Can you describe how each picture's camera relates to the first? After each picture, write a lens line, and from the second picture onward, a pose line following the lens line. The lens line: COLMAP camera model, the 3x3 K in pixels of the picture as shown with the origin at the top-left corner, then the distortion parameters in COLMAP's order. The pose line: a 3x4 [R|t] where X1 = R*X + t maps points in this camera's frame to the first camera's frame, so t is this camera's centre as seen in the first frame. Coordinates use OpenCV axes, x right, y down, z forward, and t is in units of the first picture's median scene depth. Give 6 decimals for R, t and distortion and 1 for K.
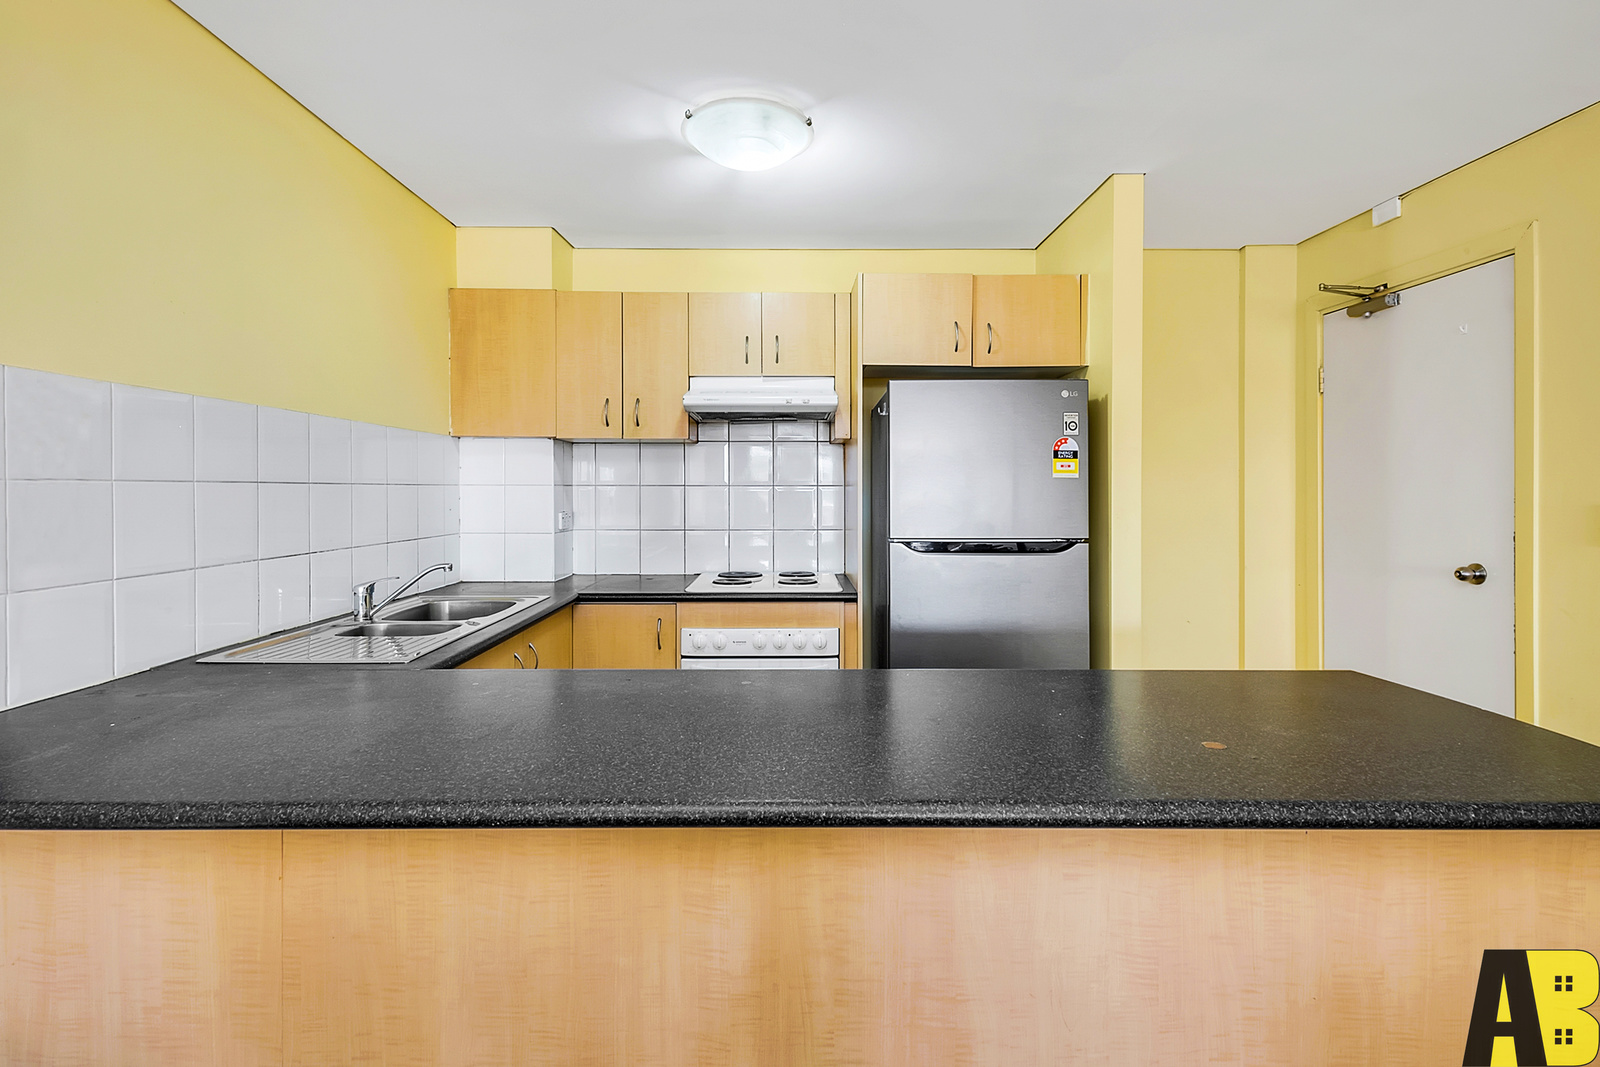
lens RADIAL K [[715.2, 0, 797.8], [0, 715.2, 515.0], [0, 0, 1]] dist [0.008275, 0.000016]
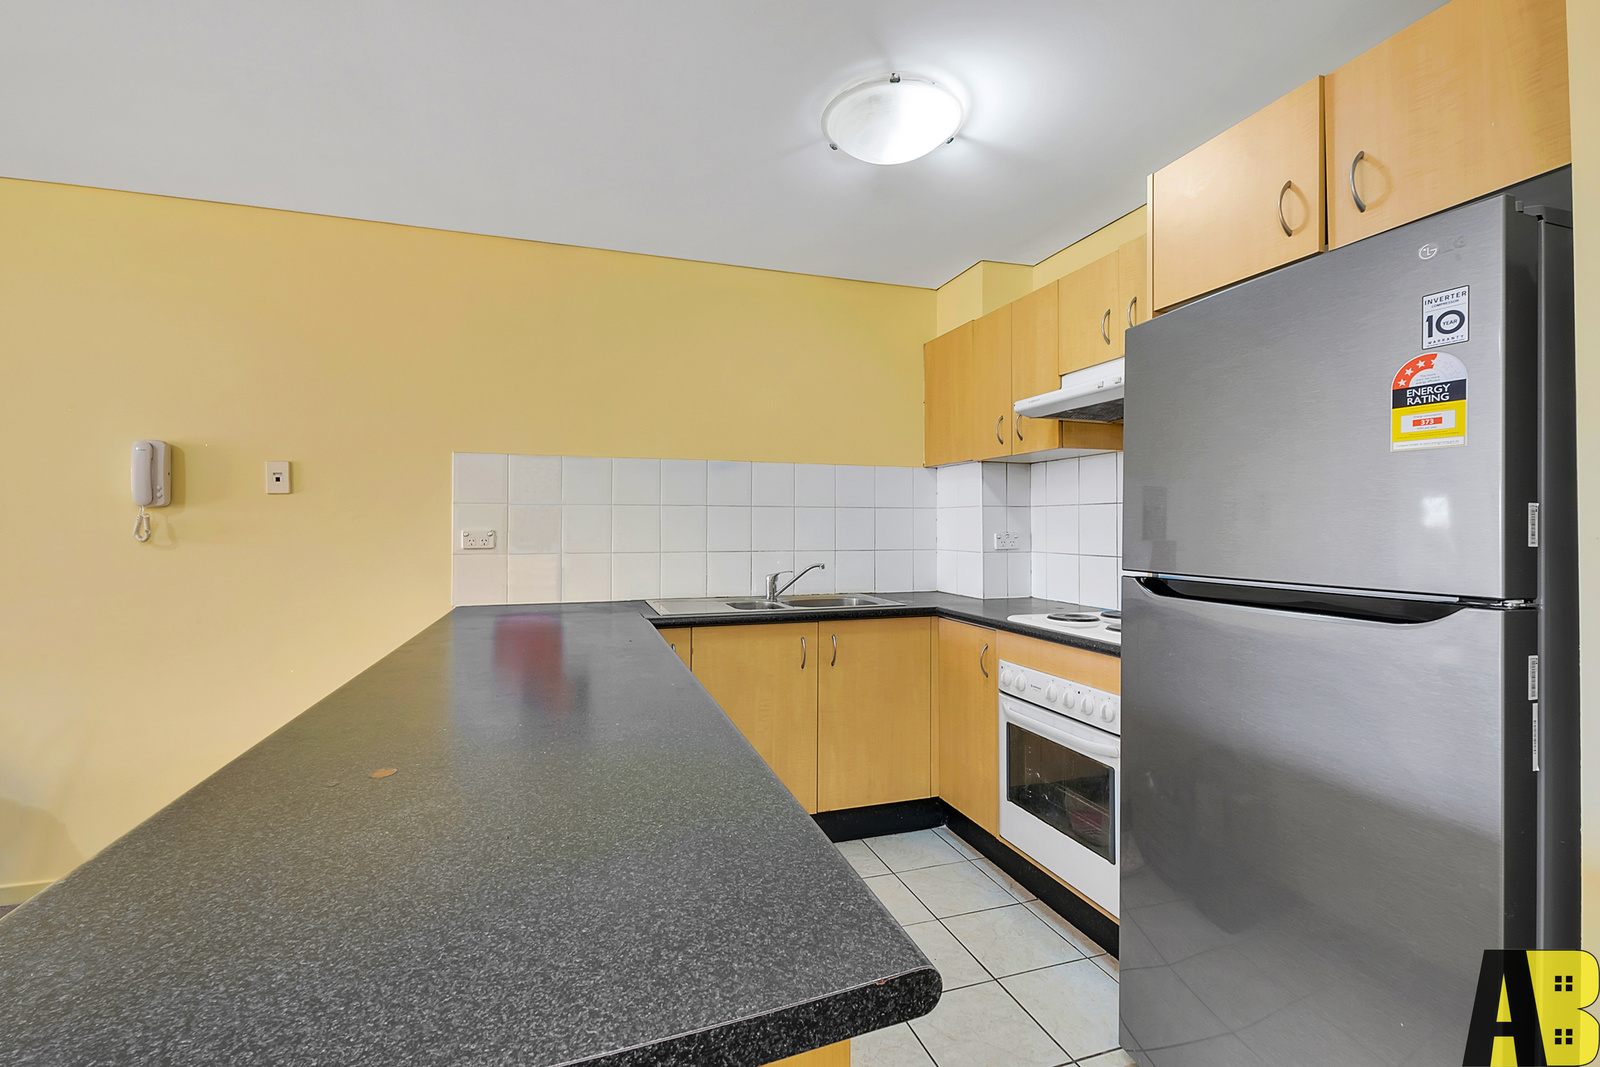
lens RADIAL K [[703.7, 0, 800.0], [0, 703.7, 533.5], [0, 0, 1]] dist [0.010255, 0.000194]
pose [[0.308693, 0.009311, -0.951116, 0.655230], [-0.035353, 0.999373, -0.001691, 0.011176], [0.950504, 0.034147, 0.308829, 0.519396]]
